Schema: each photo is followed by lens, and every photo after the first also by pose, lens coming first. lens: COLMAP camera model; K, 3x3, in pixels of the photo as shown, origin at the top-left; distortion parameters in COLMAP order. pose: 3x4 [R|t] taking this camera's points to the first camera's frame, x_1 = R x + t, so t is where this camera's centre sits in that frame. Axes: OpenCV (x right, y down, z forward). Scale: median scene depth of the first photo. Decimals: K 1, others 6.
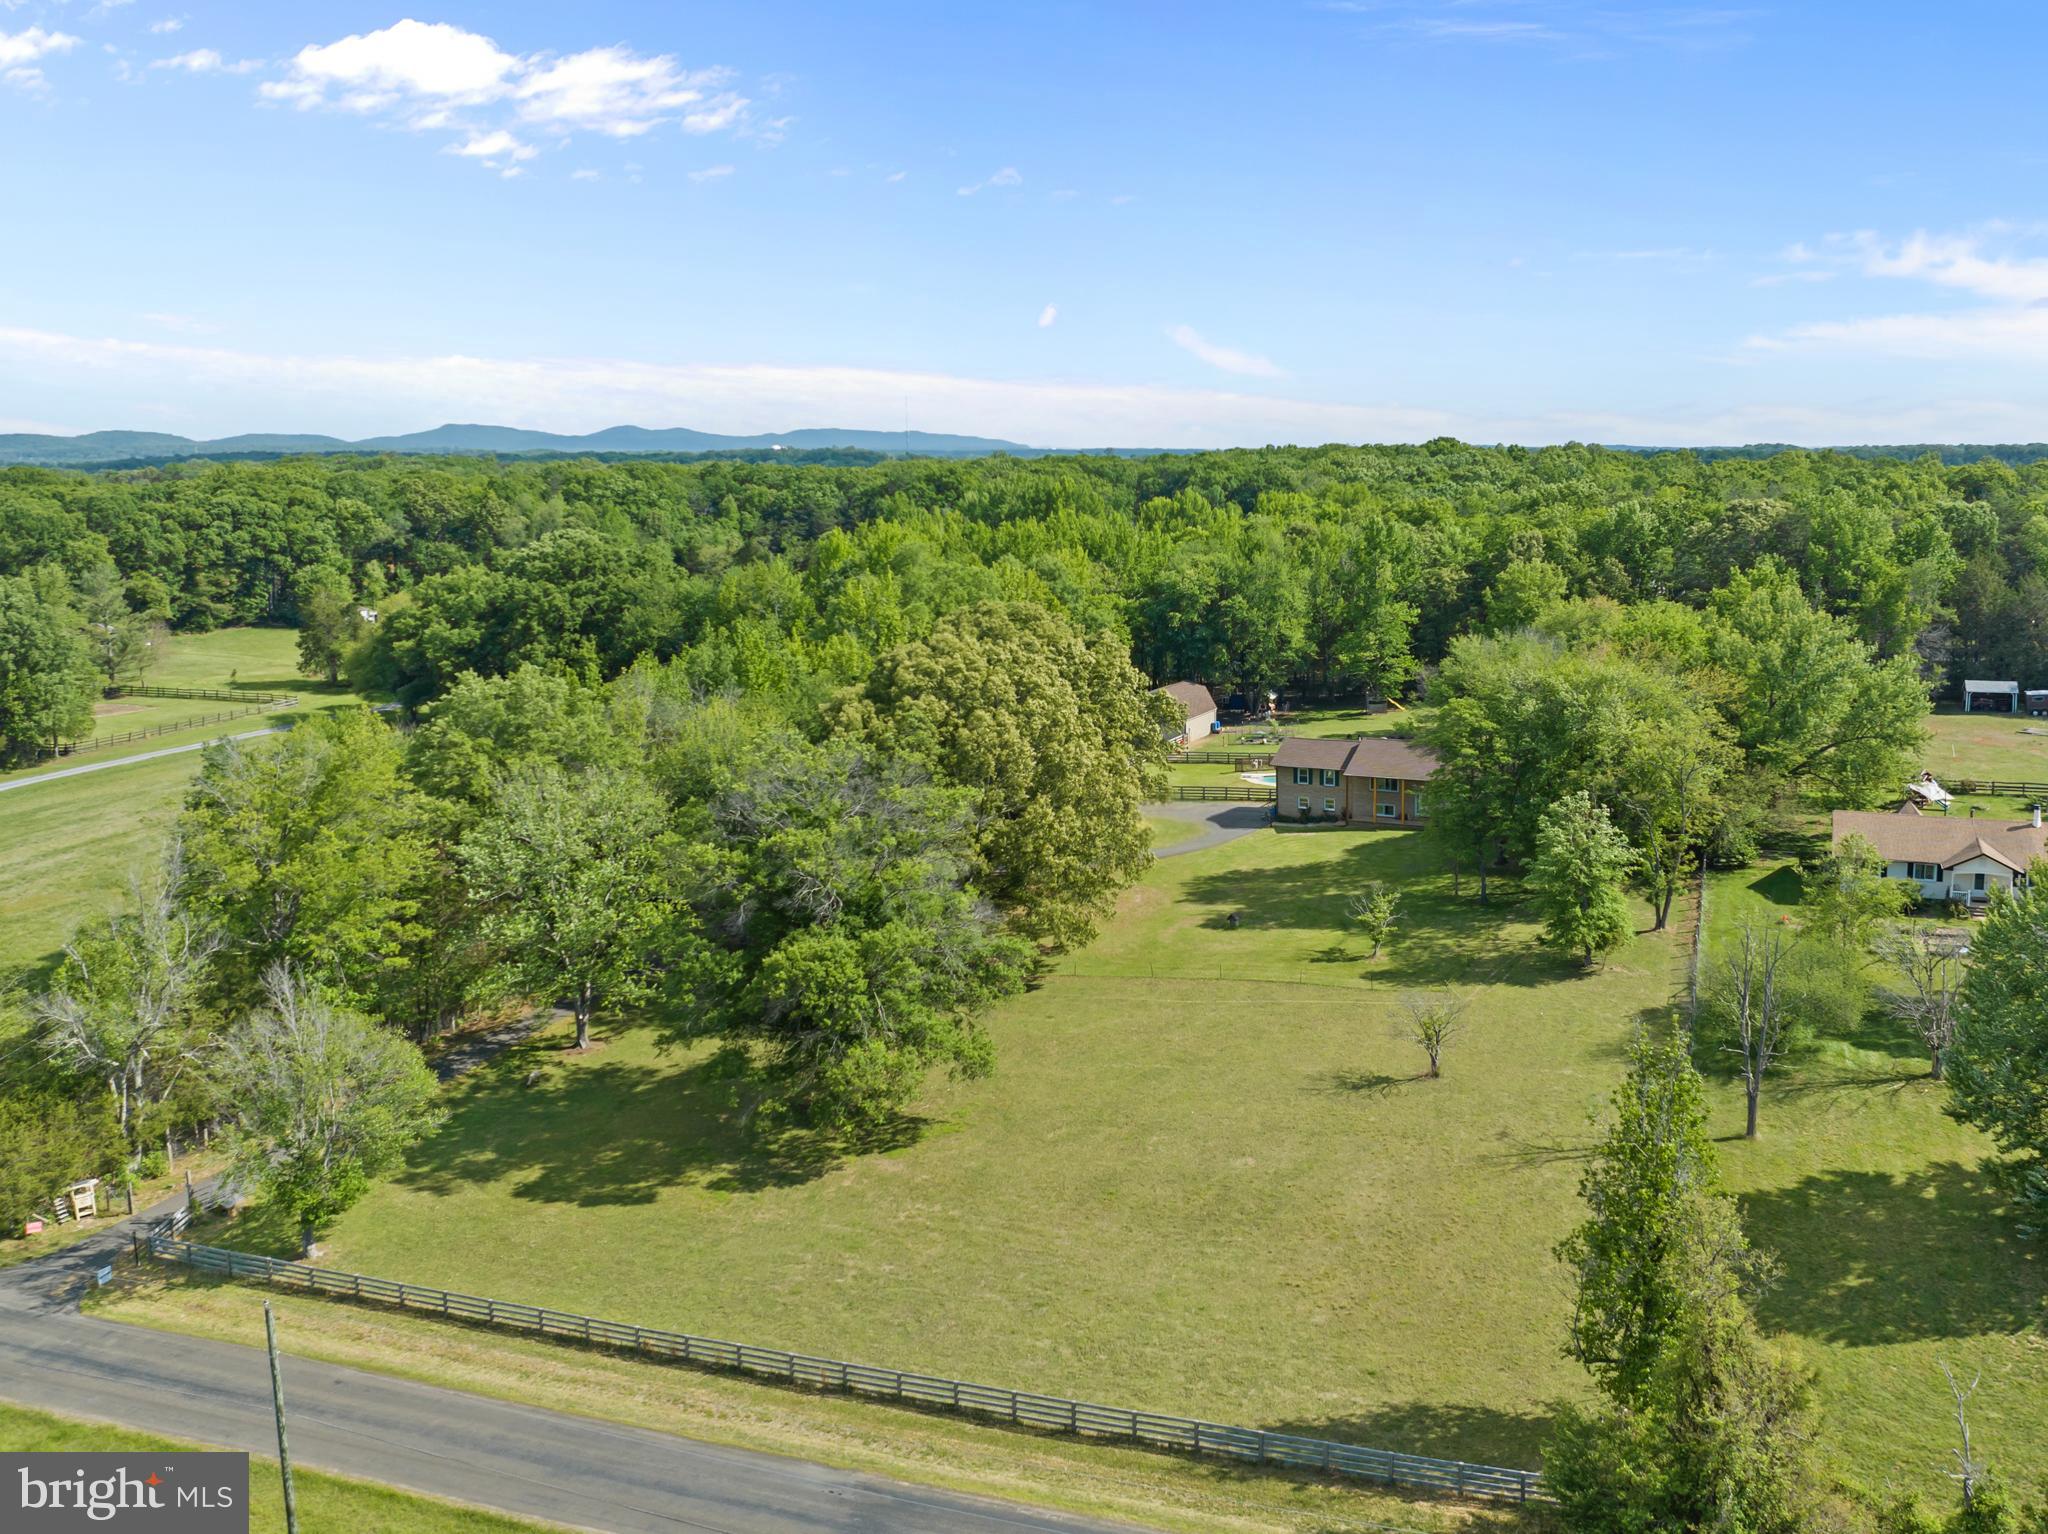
lens RADIAL K [[1692.7, 0, 1024.0], [0, 1692.7, 767.0], [0, 0, 1]] dist [-0.037143, -0.007846]
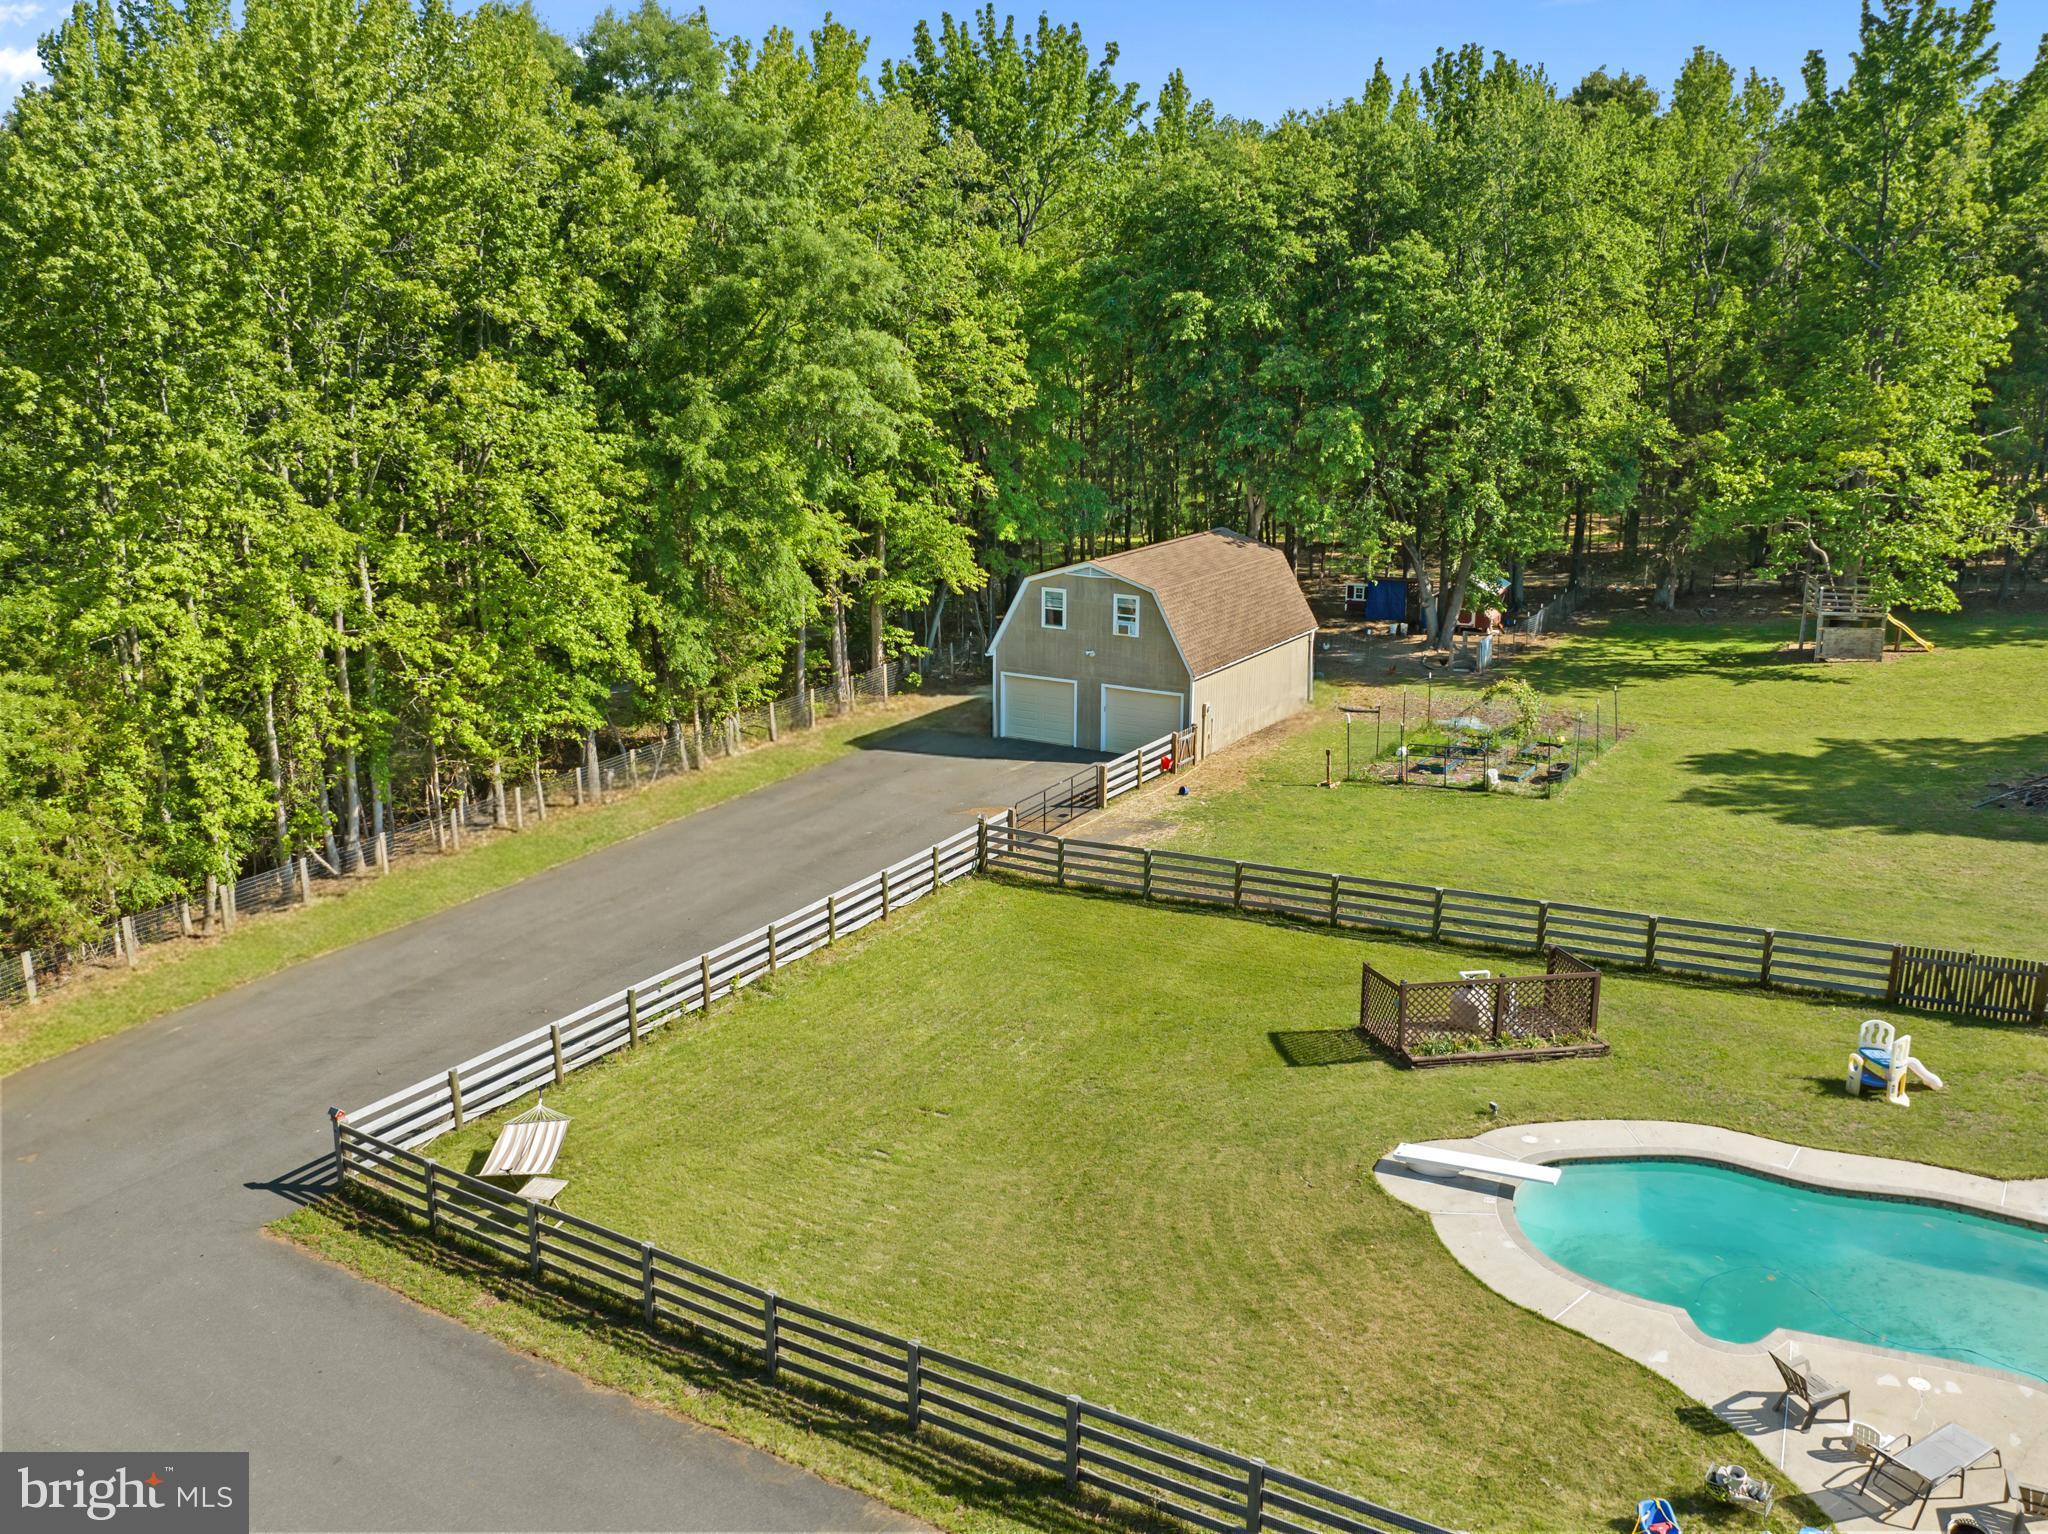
lens RADIAL K [[1692.7, 0, 1024.0], [0, 1692.7, 767.0], [0, 0, 1]] dist [-0.037143, -0.007846]
pose [[0.996265, 0.043899, -0.074361, 0.086228], [-0.037162, 0.995278, 0.089669, -0.035310], [0.077946, -0.086570, 0.993192, 0.707567]]
